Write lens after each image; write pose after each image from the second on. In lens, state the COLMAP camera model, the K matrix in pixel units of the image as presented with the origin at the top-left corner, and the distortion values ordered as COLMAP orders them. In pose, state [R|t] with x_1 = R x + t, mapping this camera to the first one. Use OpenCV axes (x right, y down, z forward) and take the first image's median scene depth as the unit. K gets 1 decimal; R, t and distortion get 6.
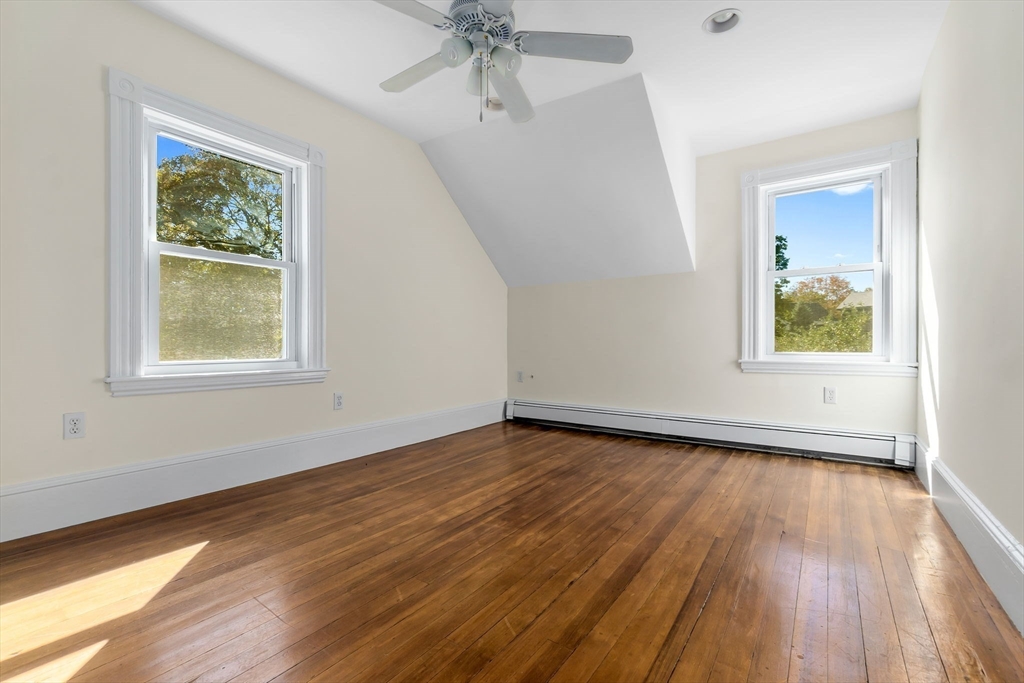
lens RADIAL K [[446.6, 0, 515.6], [0, 446.6, 339.4], [0, 0, 1]] dist [-0.001213, -0.000490]
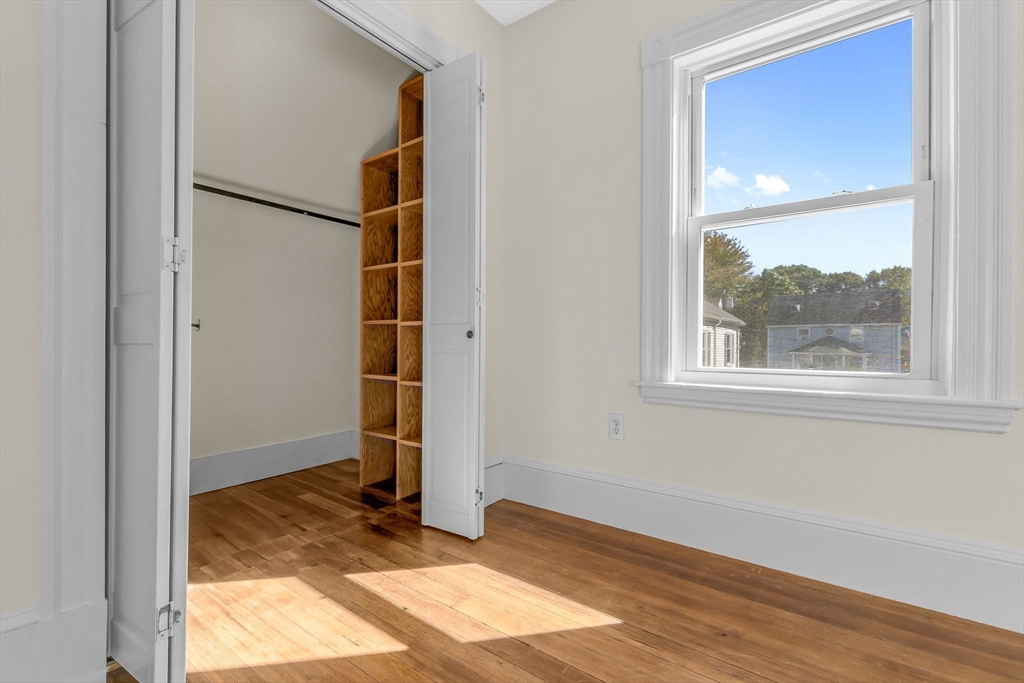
lens RADIAL K [[467.7, 0, 526.5], [0, 467.7, 344.1], [0, 0, 1]] dist [-0.001514, -0.000241]
pose [[-0.033531, -0.001774, -0.999436, 0.048215], [0.003942, 0.999990, -0.001907, 0.011496], [0.999430, -0.004004, -0.033524, 0.769487]]
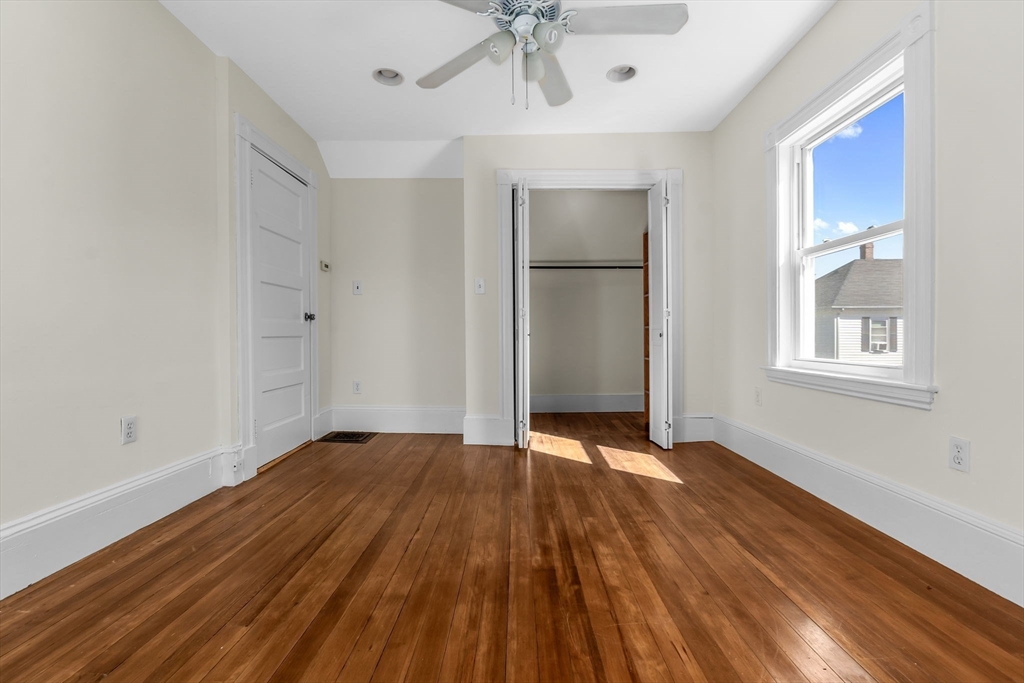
lens RADIAL K [[446.6, 0, 515.6], [0, 446.6, 339.4], [0, 0, 1]] dist [-0.001213, -0.000490]
pose [[-0.822319, 0.000096, -0.569027, 0.451798], [-0.000104, 1.000000, 0.000318, 0.007826], [0.569027, 0.000321, -0.822319, 1.613015]]
